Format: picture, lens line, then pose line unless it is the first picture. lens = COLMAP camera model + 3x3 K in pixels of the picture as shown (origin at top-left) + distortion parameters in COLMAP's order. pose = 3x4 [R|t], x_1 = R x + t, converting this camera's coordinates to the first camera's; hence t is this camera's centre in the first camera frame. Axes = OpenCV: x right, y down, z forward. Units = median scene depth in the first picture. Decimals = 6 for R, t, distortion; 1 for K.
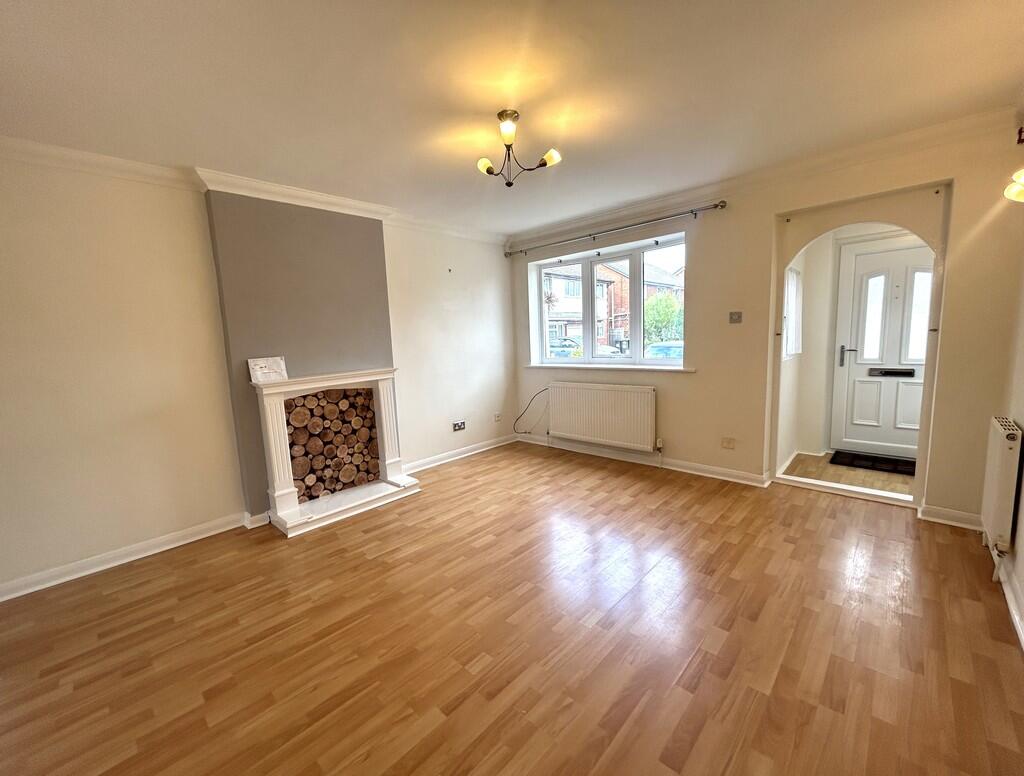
lens RADIAL K [[416.2, 0, 512.0], [0, 416.2, 388.0], [0, 0, 1]] dist [0.000035, 0.000017]
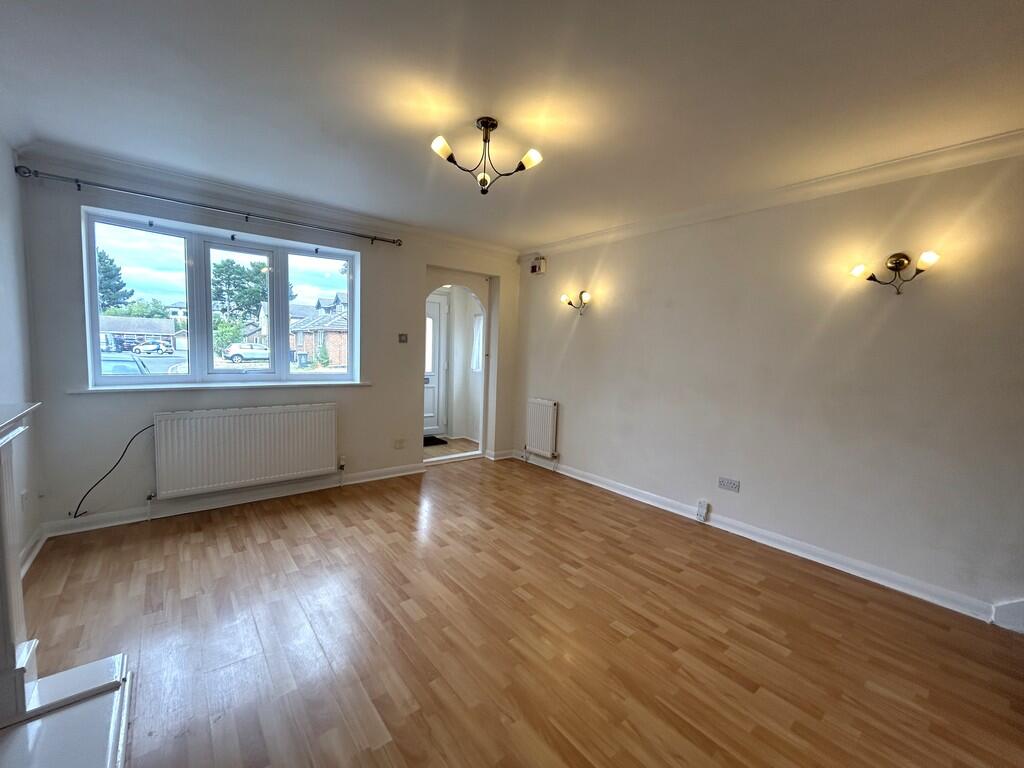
lens RADIAL K [[413.0, 0, 512.0], [0, 413.0, 384.0], [0, 0, 1]] dist [0.001372, 0.000082]
pose [[0.142413, -0.037331, 0.989103, -0.562430], [0.084946, 0.996063, 0.025363, -0.037601], [-0.986156, 0.080408, 0.145024, 0.485589]]
